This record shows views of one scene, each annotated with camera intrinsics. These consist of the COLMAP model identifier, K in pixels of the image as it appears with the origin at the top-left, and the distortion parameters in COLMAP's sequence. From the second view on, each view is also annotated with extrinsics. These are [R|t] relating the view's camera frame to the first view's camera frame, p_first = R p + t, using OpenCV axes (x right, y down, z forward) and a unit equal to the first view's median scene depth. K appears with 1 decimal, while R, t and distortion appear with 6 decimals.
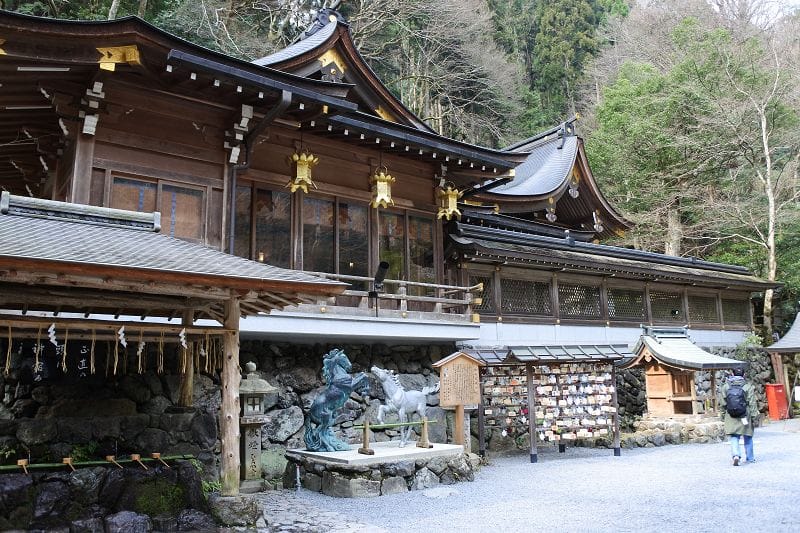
lens RADIAL K [[640.5, 0, 400.0], [0, 640.5, 266.5], [0, 0, 1]] dist [-0.086895, 0.000595]
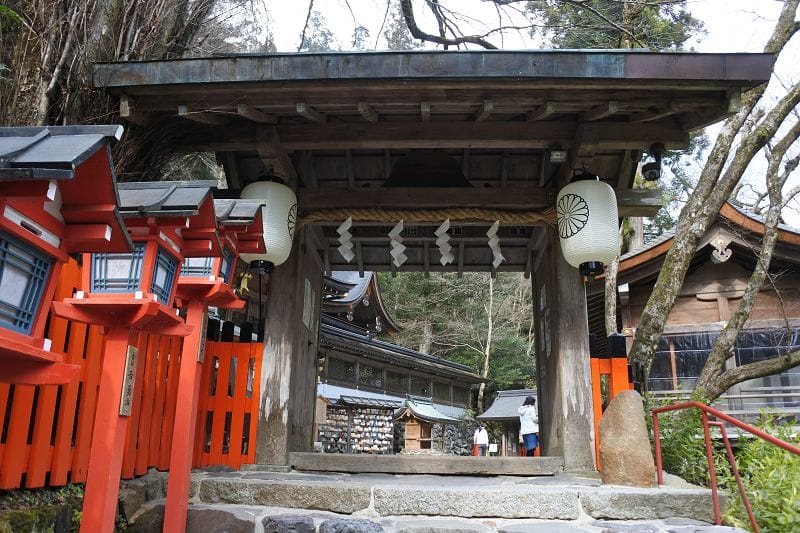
lens RADIAL K [[640.5, 0, 400.0], [0, 640.5, 266.5], [0, 0, 1]] dist [-0.086895, 0.000595]
pose [[0.920067, 0.160449, 0.357397, -0.305468], [-0.114973, 0.982701, -0.145190, 0.008984], [-0.374510, 0.092494, 0.922598, -0.608843]]
